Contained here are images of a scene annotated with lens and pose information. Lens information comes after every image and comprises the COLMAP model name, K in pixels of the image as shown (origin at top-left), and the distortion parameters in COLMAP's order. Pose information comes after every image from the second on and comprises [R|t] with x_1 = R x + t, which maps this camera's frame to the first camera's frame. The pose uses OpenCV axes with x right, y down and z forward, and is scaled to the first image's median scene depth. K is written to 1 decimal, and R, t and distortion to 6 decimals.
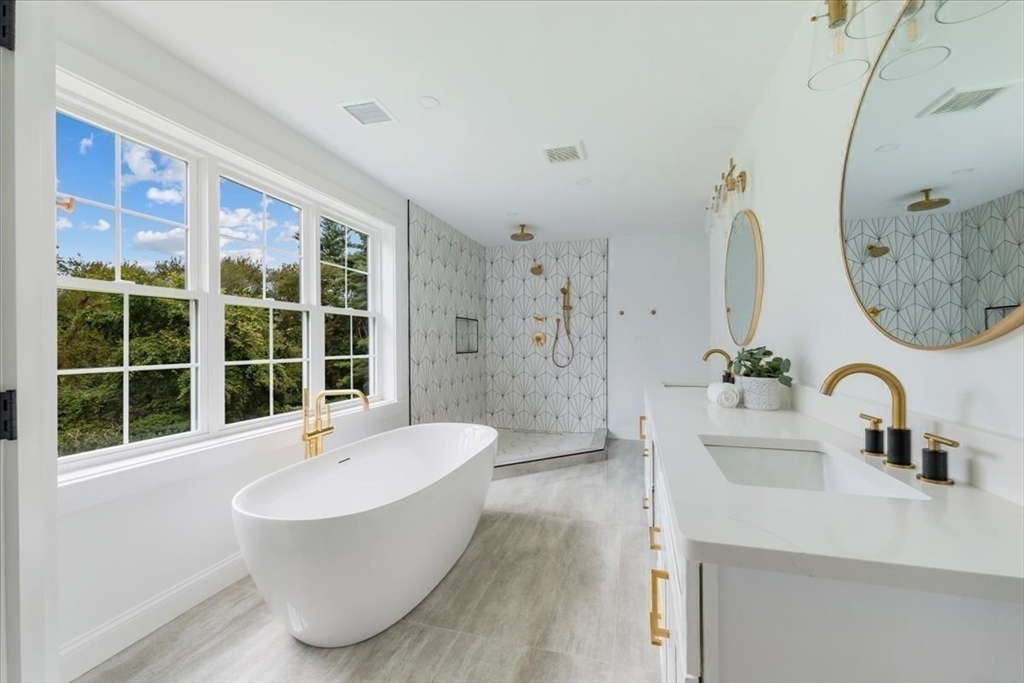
lens RADIAL K [[417.8, 0, 513.9], [0, 417.8, 341.5], [0, 0, 1]] dist [0.002017, 0.000542]
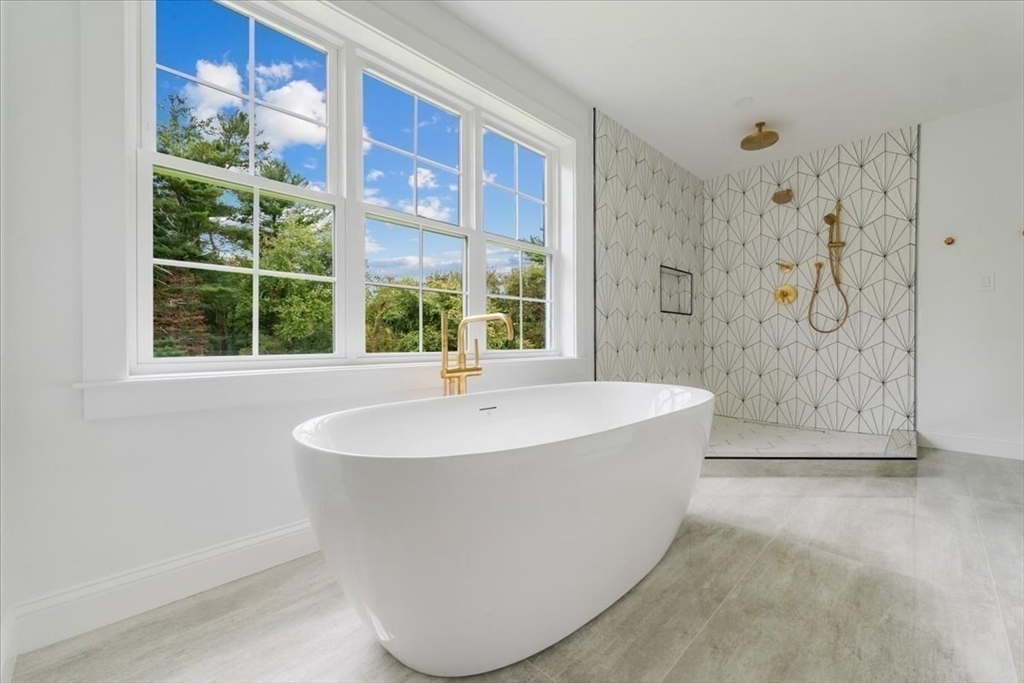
lens RADIAL K [[417.8, 0, 513.9], [0, 417.8, 341.5], [0, 0, 1]] dist [0.002017, 0.000542]
pose [[0.875340, 0.005834, -0.483473, 0.000801], [-0.002105, 0.999964, 0.008255, 0.098422], [0.483504, -0.006208, 0.875320, 0.226020]]
